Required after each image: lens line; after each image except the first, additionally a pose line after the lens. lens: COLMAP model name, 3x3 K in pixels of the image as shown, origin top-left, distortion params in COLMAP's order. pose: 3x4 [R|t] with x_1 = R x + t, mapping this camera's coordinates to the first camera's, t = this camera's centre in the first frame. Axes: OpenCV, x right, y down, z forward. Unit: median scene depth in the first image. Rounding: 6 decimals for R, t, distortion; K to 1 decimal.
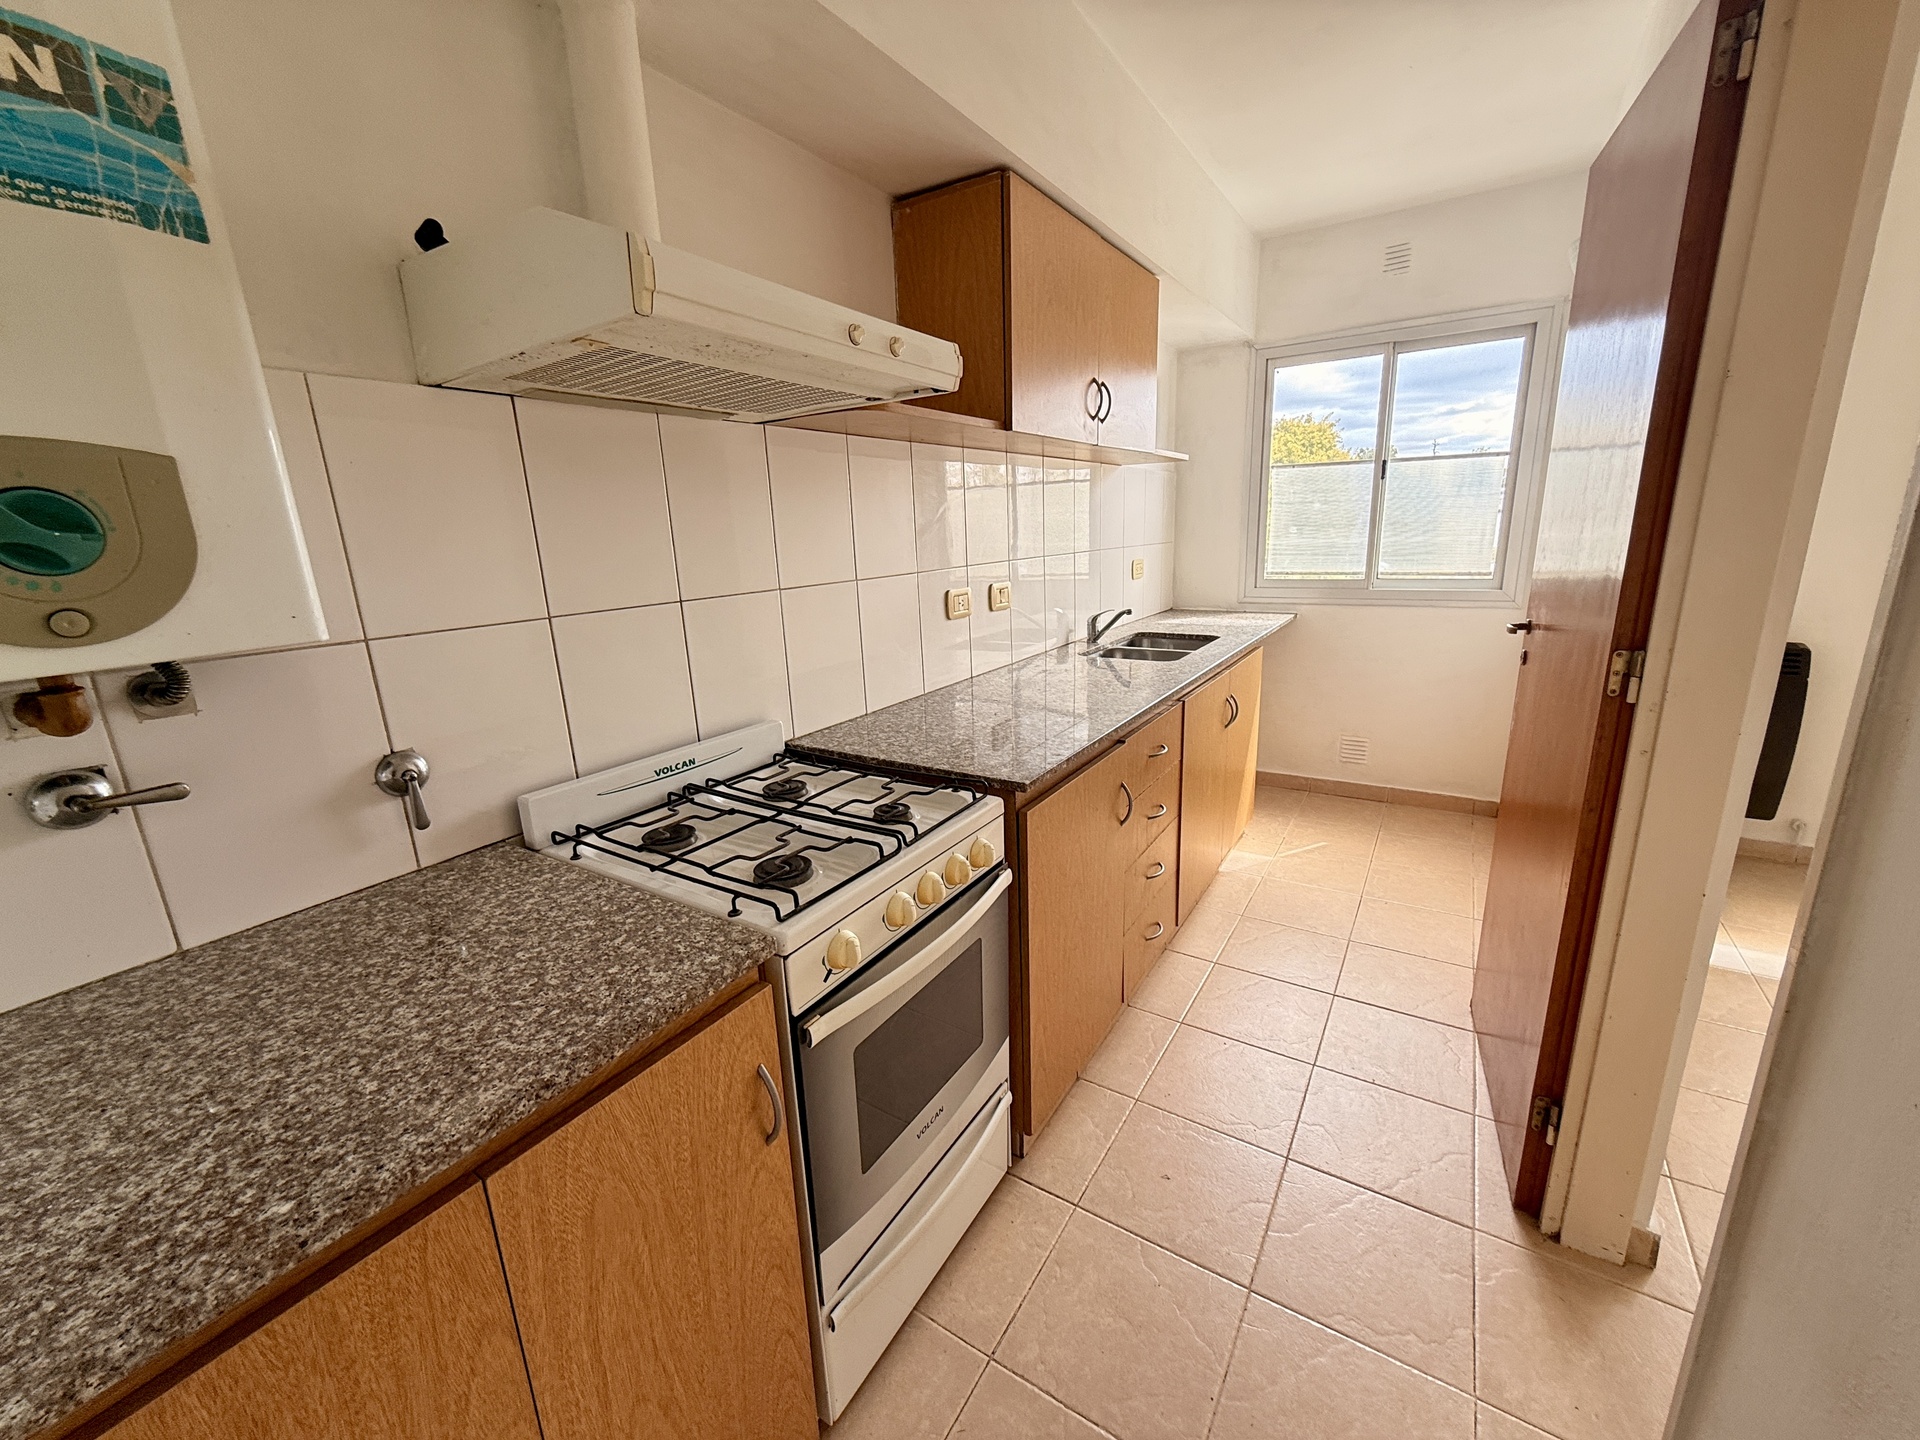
lens RADIAL K [[764.7, 0, 966.9], [0, 764.7, 722.3], [0, 0, 1]] dist [-0.000604, 0.000336]
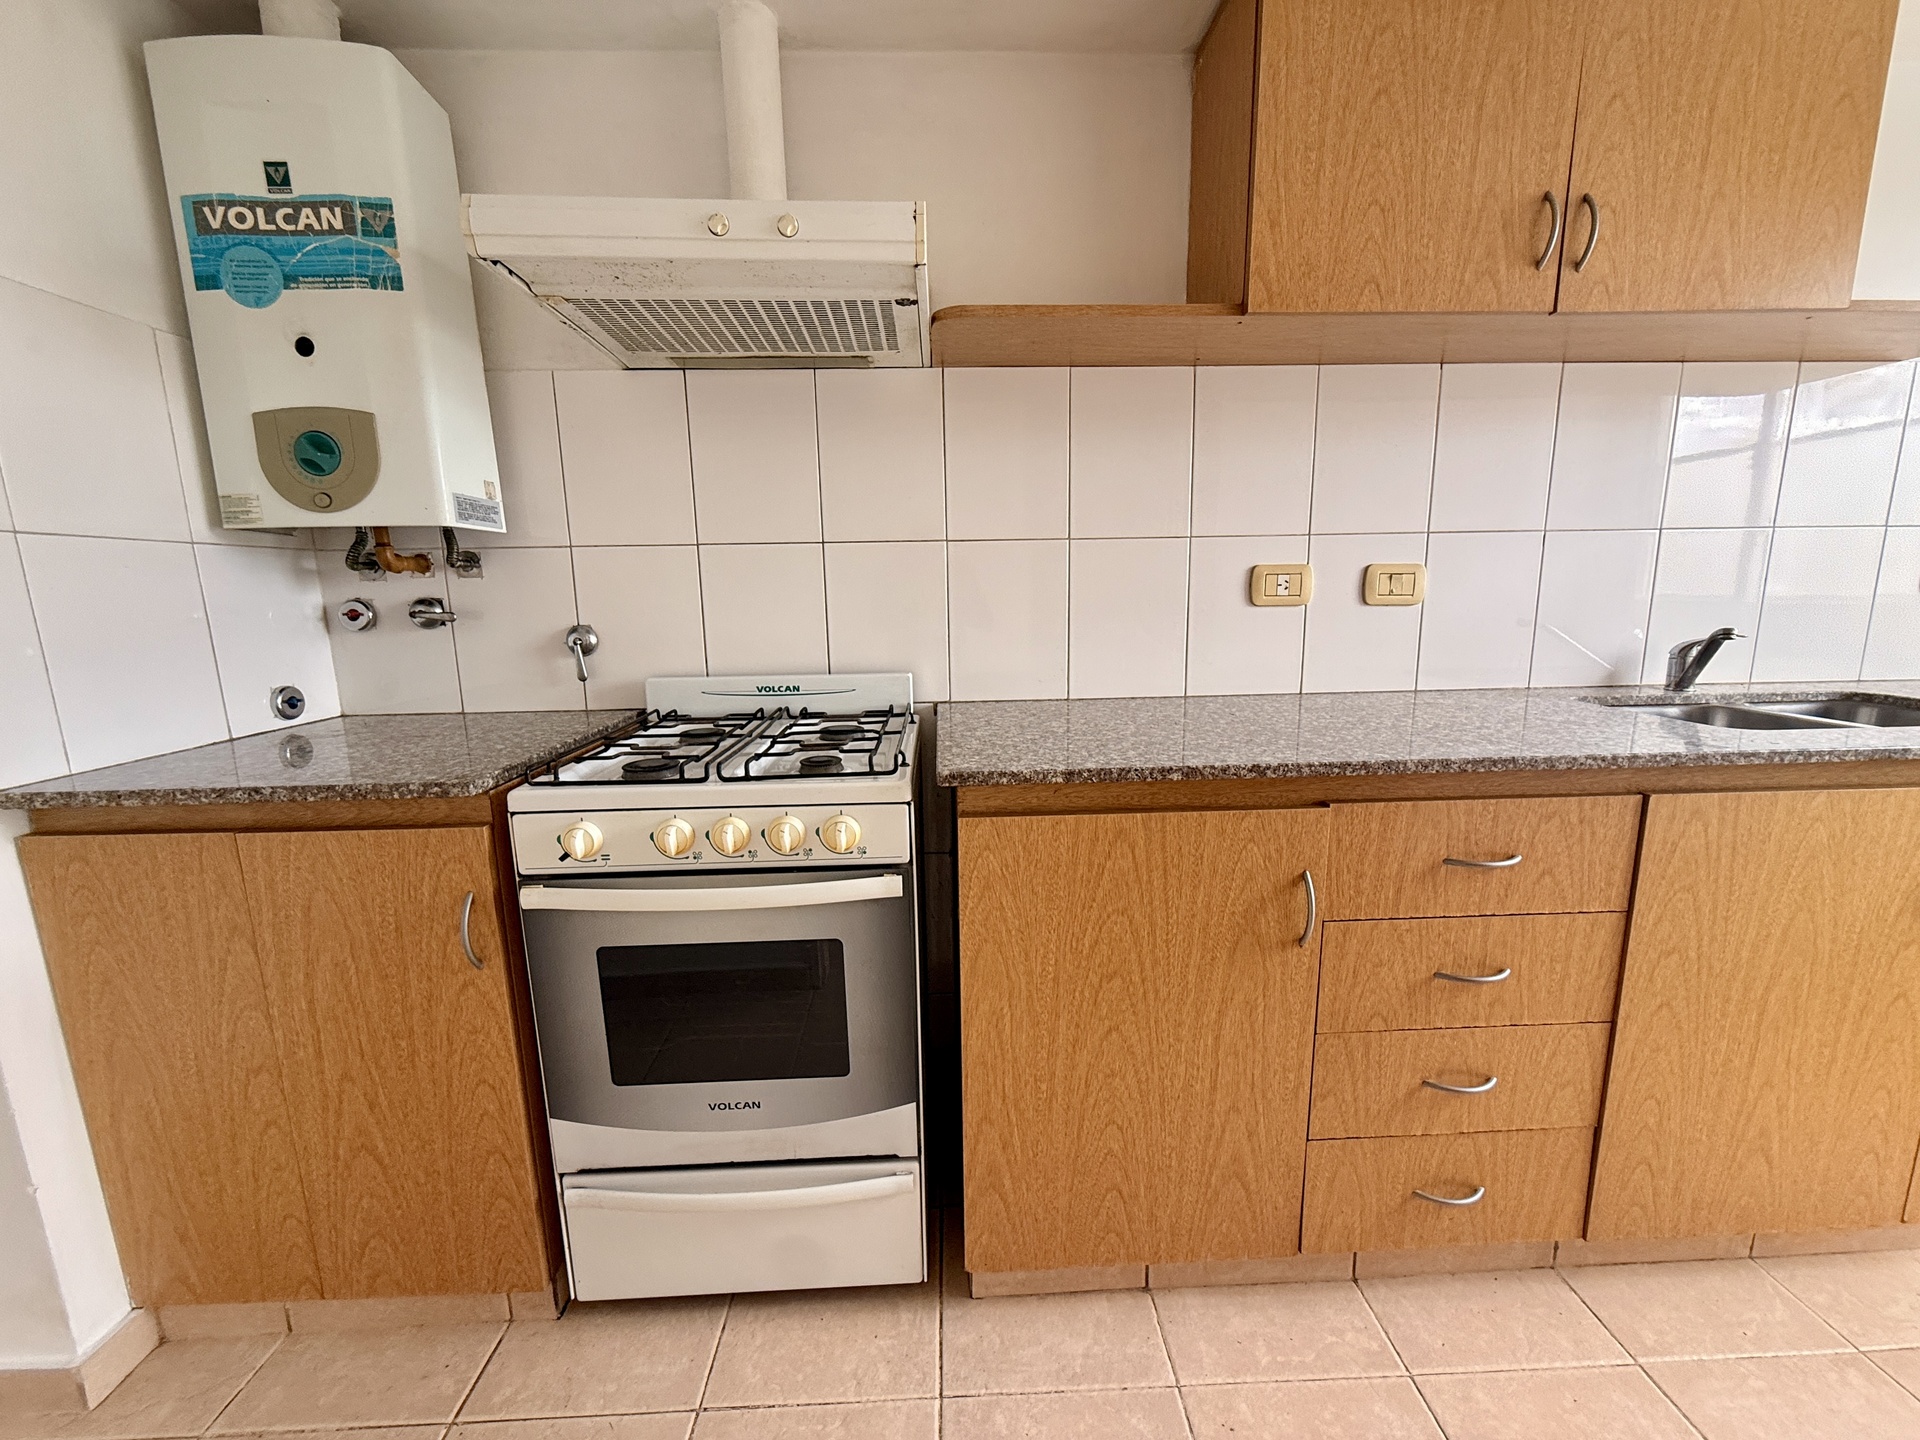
lens RADIAL K [[764.7, 0, 966.9], [0, 764.7, 722.0], [0, 0, 1]] dist [-0.000604, 0.000336]
pose [[0.565968, 0.170250, -0.806657, 0.664193], [-0.210392, 0.975874, 0.058349, -0.016459], [0.797130, 0.136690, 0.588132, 0.566323]]
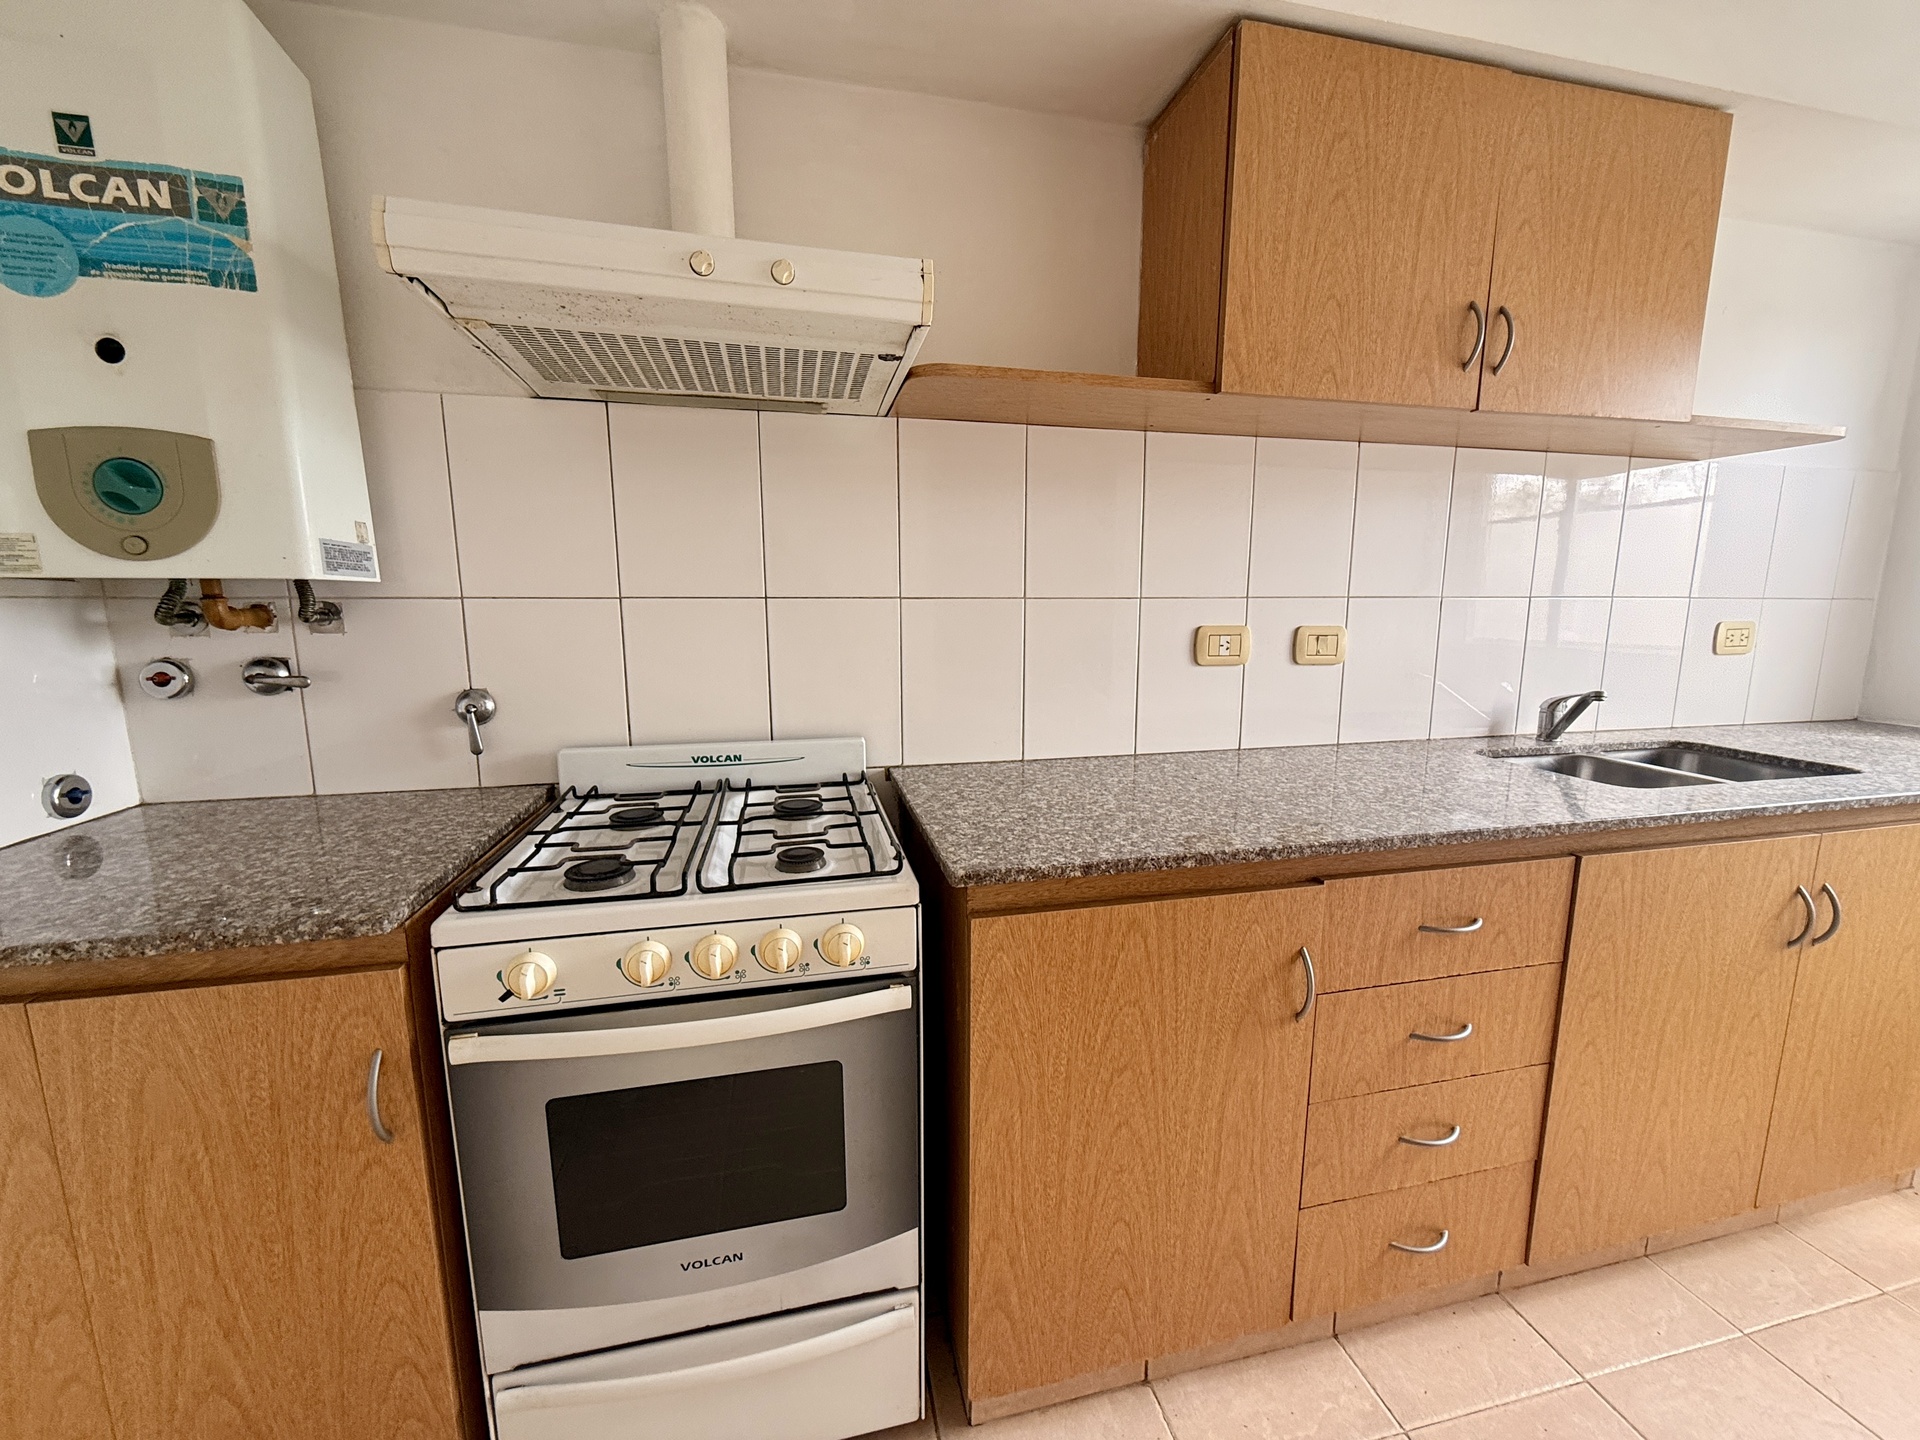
lens RADIAL K [[764.7, 0, 966.6], [0, 764.7, 722.1], [0, 0, 1]] dist [-0.000604, 0.000336]
pose [[0.711696, 0.146613, -0.687018, 0.521116], [-0.200949, 0.979601, 0.000885, -0.054015], [0.673133, 0.137425, 0.726640, 0.482027]]
